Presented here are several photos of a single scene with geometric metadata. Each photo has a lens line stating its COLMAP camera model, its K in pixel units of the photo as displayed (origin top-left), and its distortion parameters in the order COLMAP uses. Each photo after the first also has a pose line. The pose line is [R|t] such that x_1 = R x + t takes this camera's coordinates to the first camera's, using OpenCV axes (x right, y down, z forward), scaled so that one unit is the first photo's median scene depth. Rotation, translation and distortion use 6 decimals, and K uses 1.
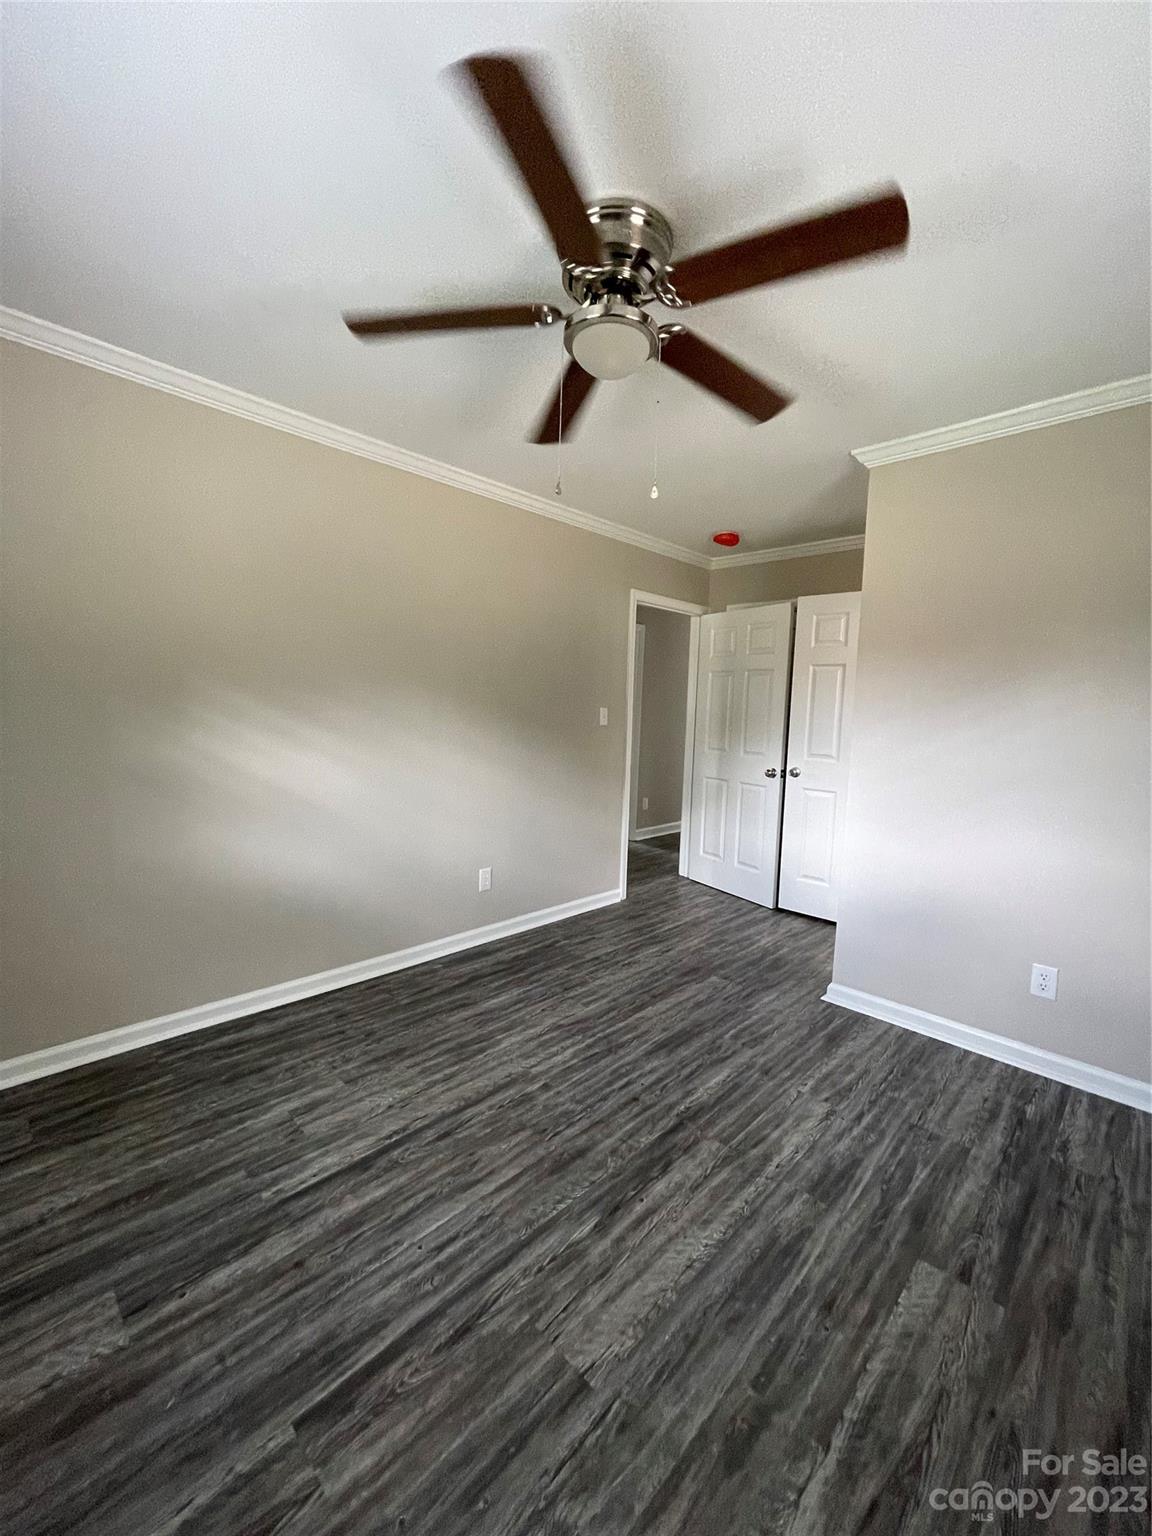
lens RADIAL K [[620.2, 0, 577.9], [0, 620.2, 761.8], [0, 0, 1]] dist [-0.003104, -0.000339]
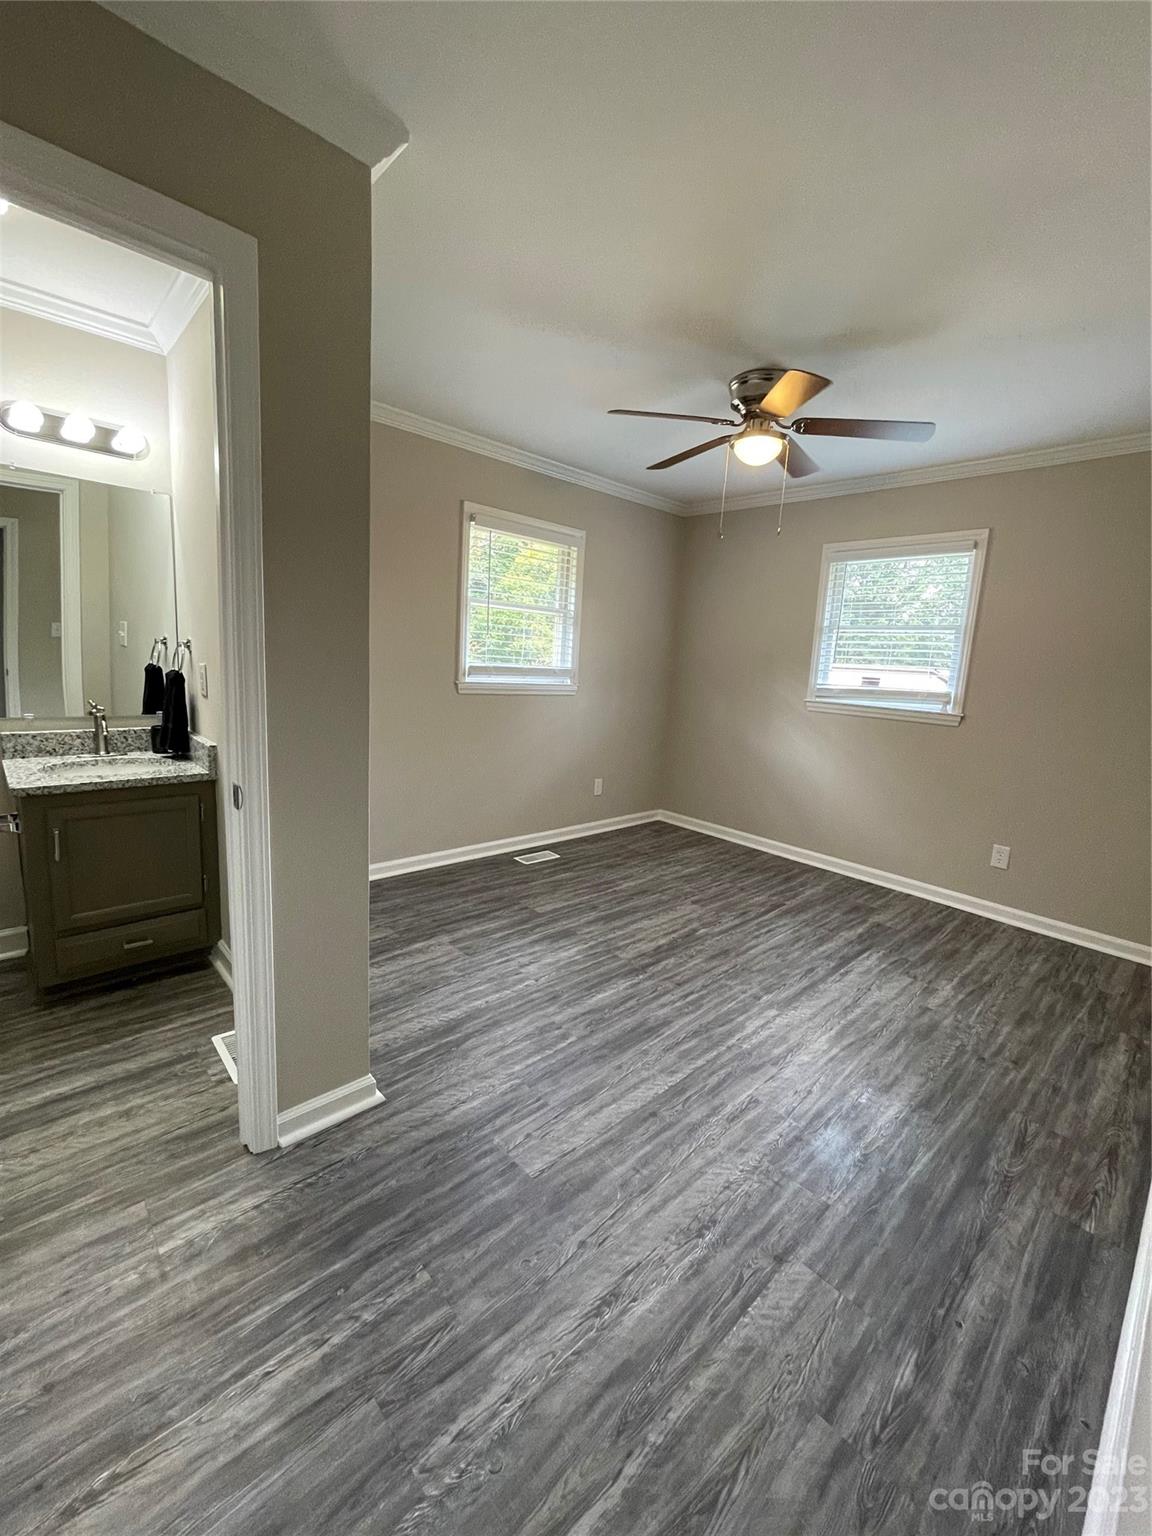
lens RADIAL K [[620.2, 0, 583.3], [0, 620.2, 761.0], [0, 0, 1]] dist [-0.003104, -0.000339]
pose [[-0.995042, -0.096426, 0.024374, 0.313152], [-0.087083, 0.963049, 0.254859, -0.182761], [-0.048048, 0.251473, -0.966671, 2.230697]]
